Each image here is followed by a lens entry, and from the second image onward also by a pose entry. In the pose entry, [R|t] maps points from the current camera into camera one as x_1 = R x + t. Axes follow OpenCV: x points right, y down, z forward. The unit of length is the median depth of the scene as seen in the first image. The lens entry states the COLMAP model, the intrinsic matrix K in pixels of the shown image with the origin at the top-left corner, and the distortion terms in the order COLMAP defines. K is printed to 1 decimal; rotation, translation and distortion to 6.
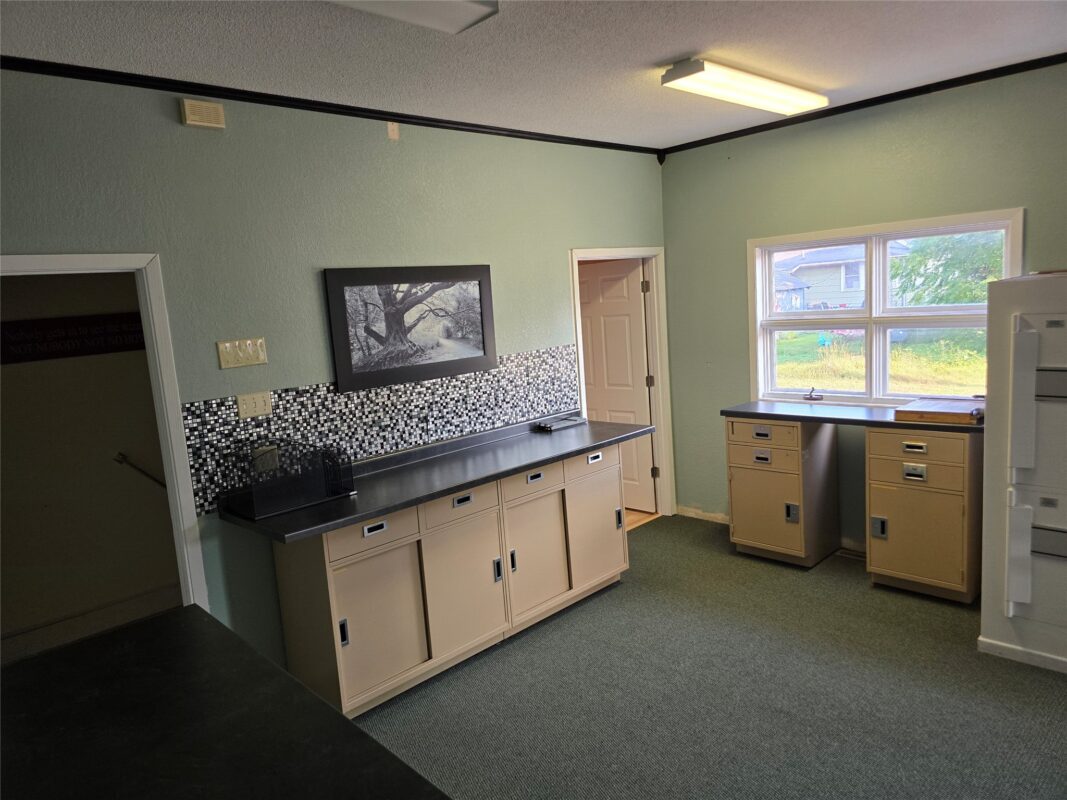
lens RADIAL K [[724.7, 0, 537.3], [0, 724.7, 402.6], [0, 0, 1]] dist [0.089764, -0.084034]
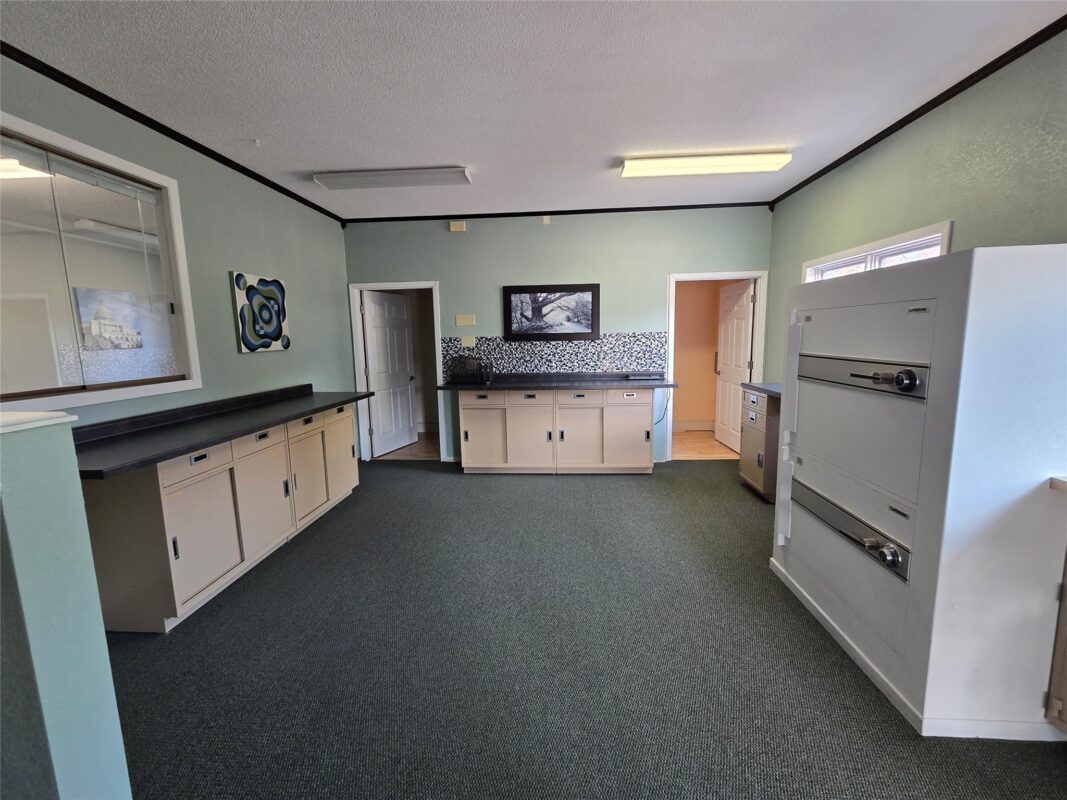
lens RADIAL K [[443.6, 0, 533.6], [0, 443.6, 395.2], [0, 0, 1]] dist [0.008940, 0.000110]
pose [[0.671420, 0.160347, -0.723522, 0.740474], [-0.135726, 0.986404, 0.092654, 0.010192], [0.728542, 0.035991, 0.684055, 0.119936]]
